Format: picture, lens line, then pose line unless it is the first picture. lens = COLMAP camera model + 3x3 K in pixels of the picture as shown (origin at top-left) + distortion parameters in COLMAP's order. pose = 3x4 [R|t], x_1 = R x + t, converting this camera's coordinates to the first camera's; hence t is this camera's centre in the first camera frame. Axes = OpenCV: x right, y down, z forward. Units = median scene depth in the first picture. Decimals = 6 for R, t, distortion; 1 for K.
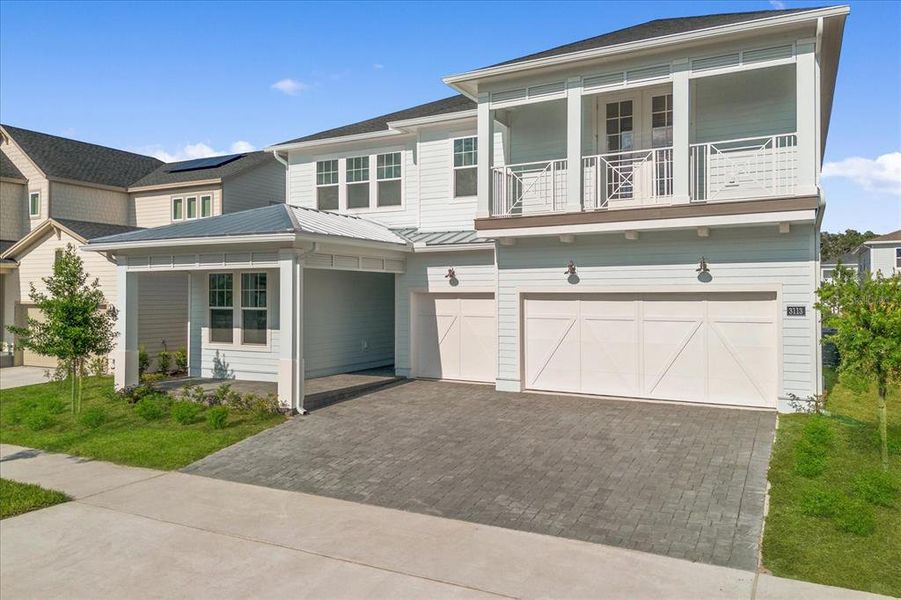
lens RADIAL K [[672.2, 0, 441.7], [0, 672.2, 300.4], [0, 0, 1]] dist [0.032797, -0.001514]
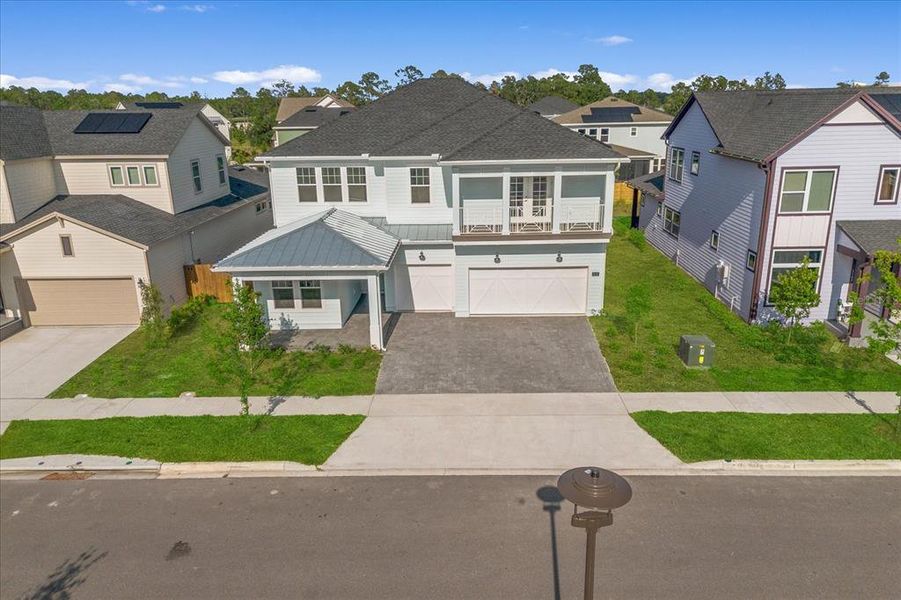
lens RADIAL K [[642.8, 0, 464.7], [0, 642.8, 333.9], [0, 0, 1]] dist [0.062898, -0.065591]
pose [[0.888646, -0.167736, 0.426817, -0.643943], [0.020396, 0.944244, 0.328615, -0.396516], [-0.458140, -0.283317, 0.842520, -0.539699]]
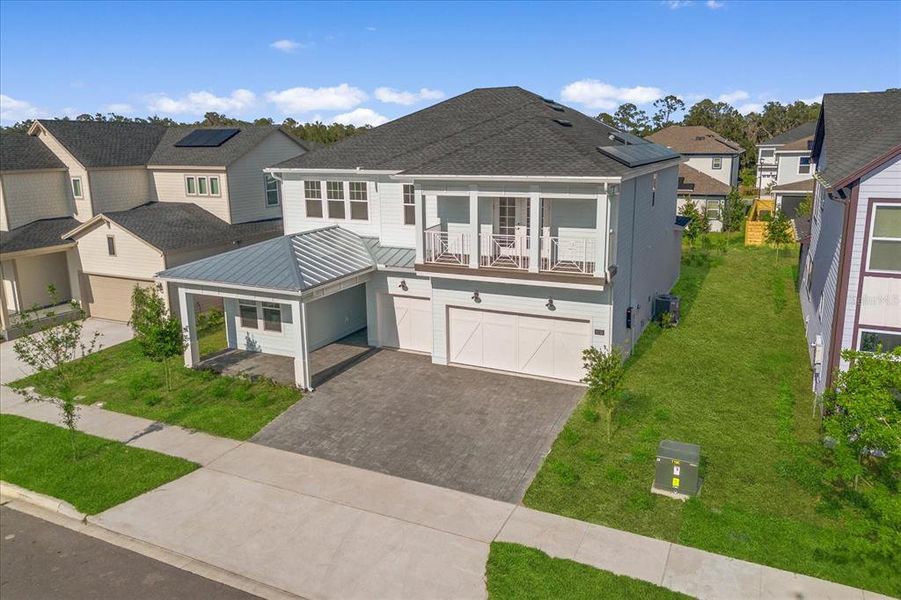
lens RADIAL K [[656.4, 0, 450.5], [0, 656.4, 300.0], [0, 0, 1]] dist [0.036093, -0.003375]
pose [[0.998973, -0.023801, 0.038556, 0.063310], [0.014414, 0.973652, 0.227585, -0.335881], [-0.042957, -0.226795, 0.972995, -0.436602]]
